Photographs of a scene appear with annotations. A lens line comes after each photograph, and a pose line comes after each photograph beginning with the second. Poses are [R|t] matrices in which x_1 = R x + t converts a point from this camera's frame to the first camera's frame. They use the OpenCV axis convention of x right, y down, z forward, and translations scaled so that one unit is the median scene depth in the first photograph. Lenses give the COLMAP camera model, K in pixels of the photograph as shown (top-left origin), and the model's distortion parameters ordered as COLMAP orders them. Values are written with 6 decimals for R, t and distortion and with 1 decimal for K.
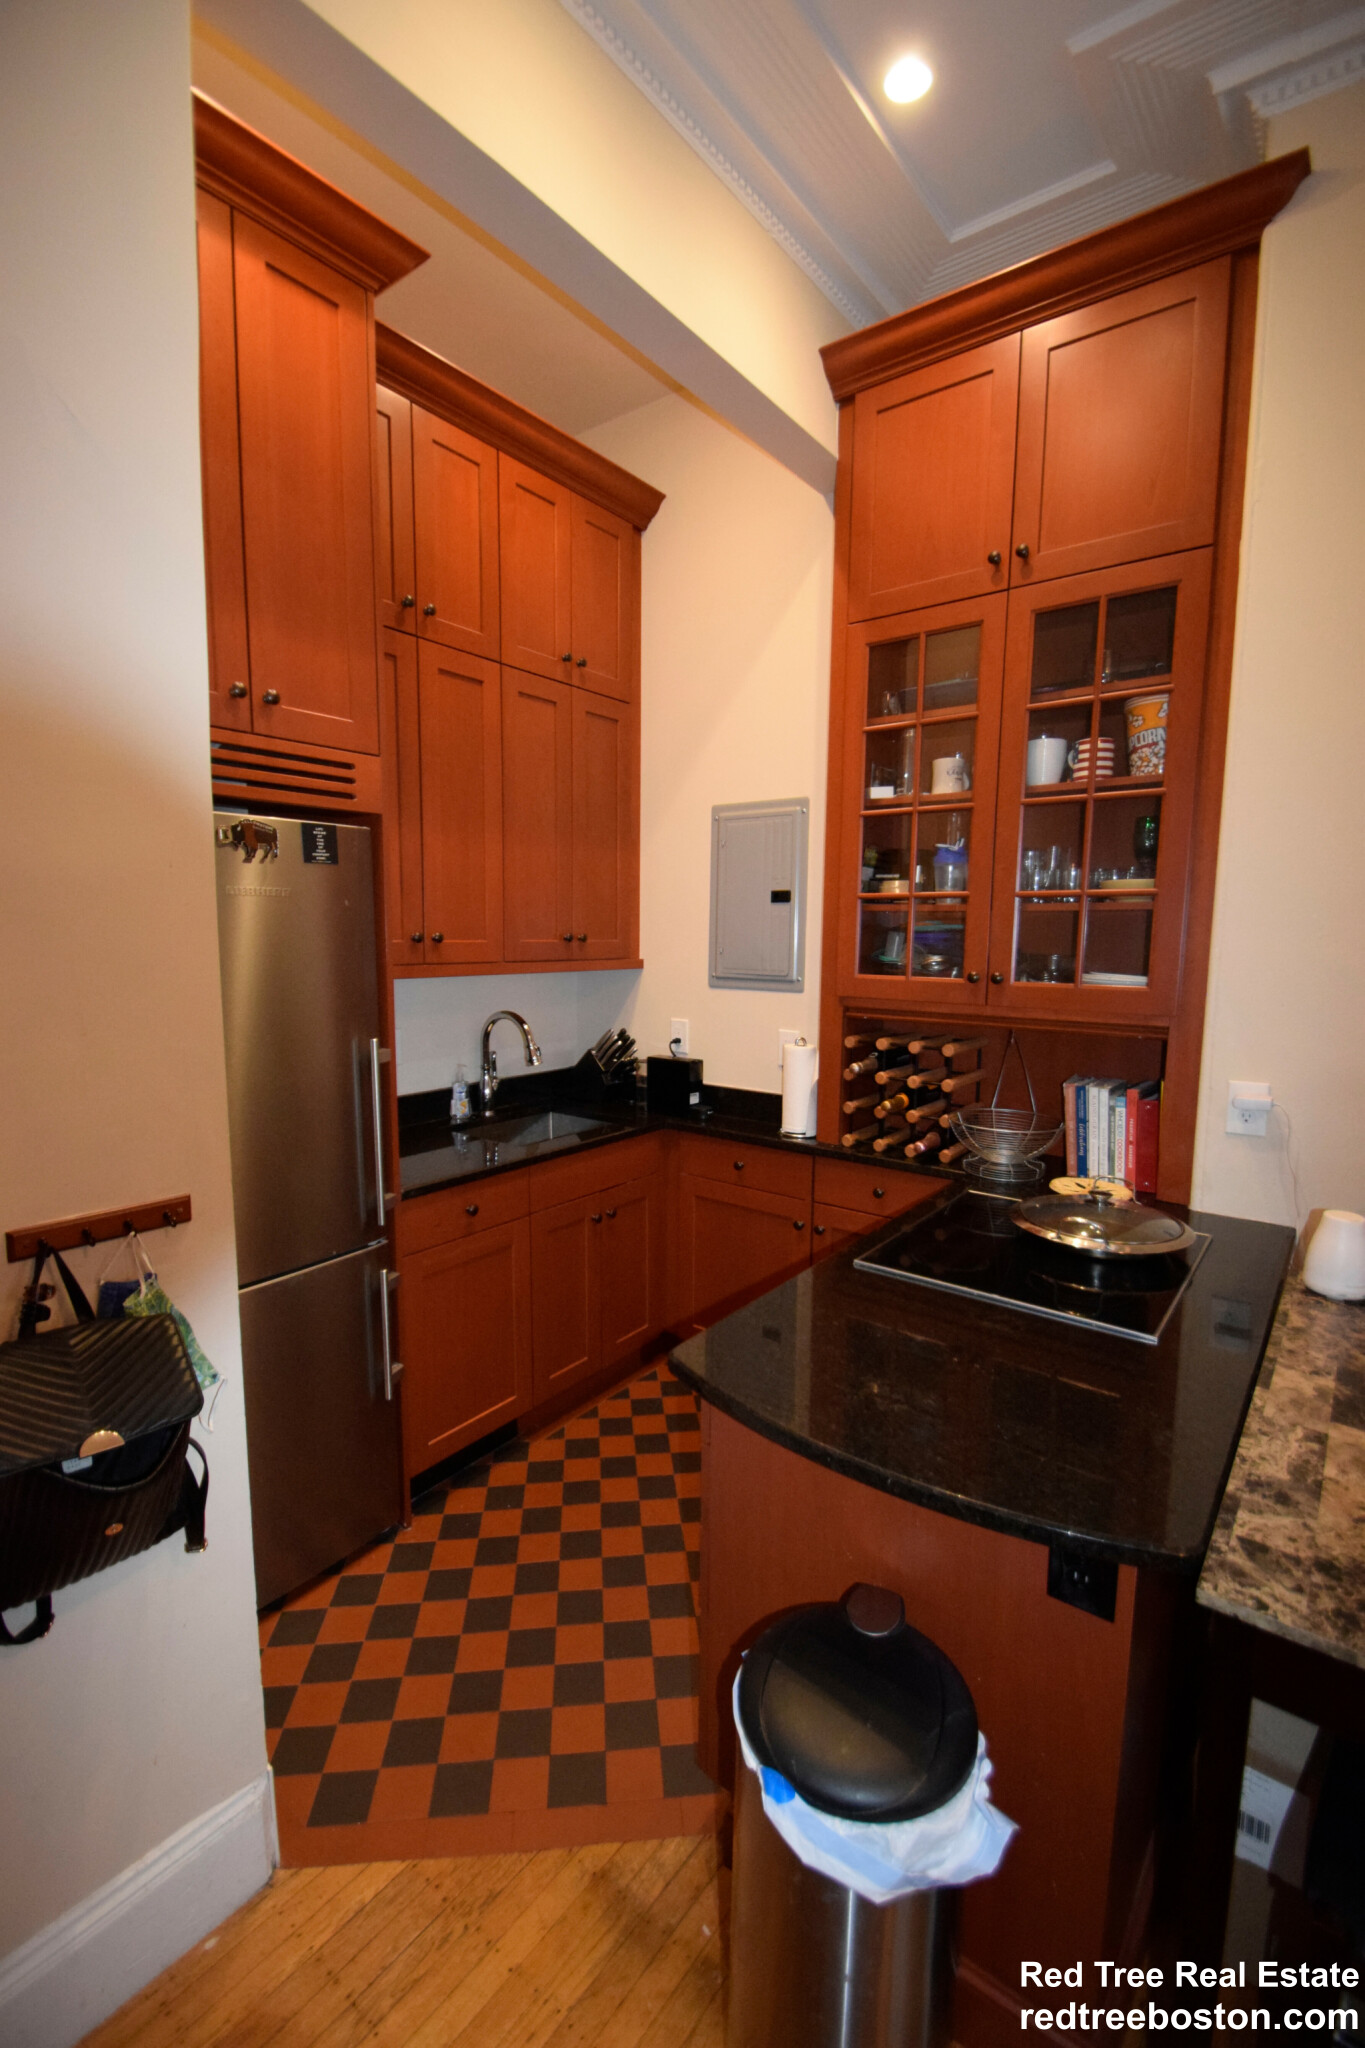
lens RADIAL K [[893.1, 0, 682.5], [0, 893.1, 1024.0], [0, 0, 1]] dist [0.013249, -0.000263]
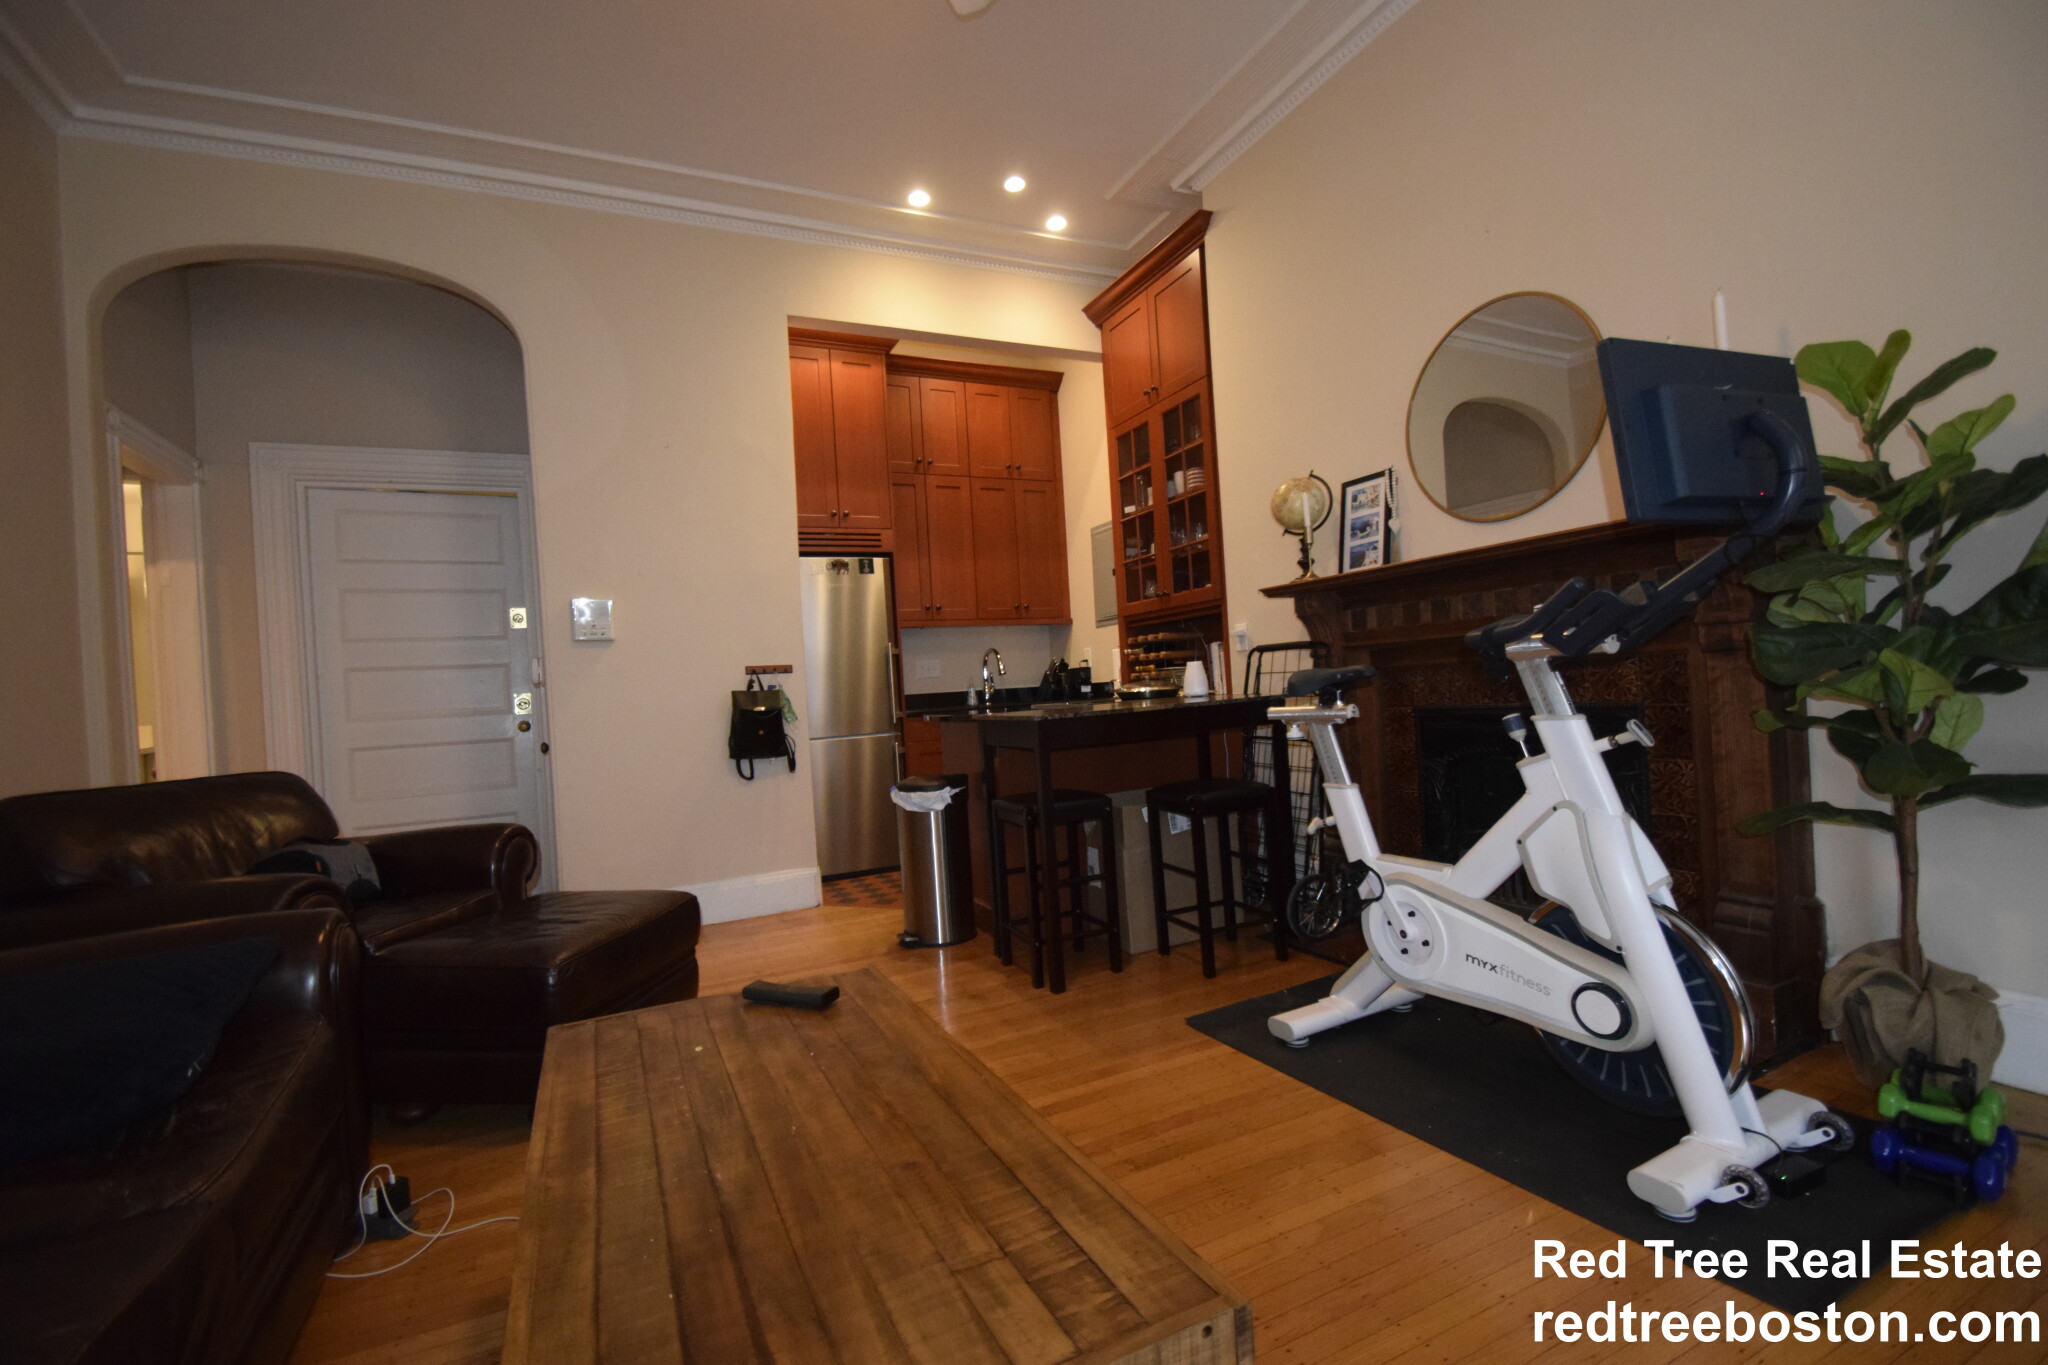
lens RADIAL K [[893.1, 0, 1024.0], [0, 893.1, 682.5], [0, 0, 1]] dist [0.013249, -0.000263]
pose [[0.885353, -0.066103, -0.460196, 0.884858], [0.017206, 0.993821, -0.109651, 0.321860], [0.464601, 0.089162, 0.881020, -0.776429]]
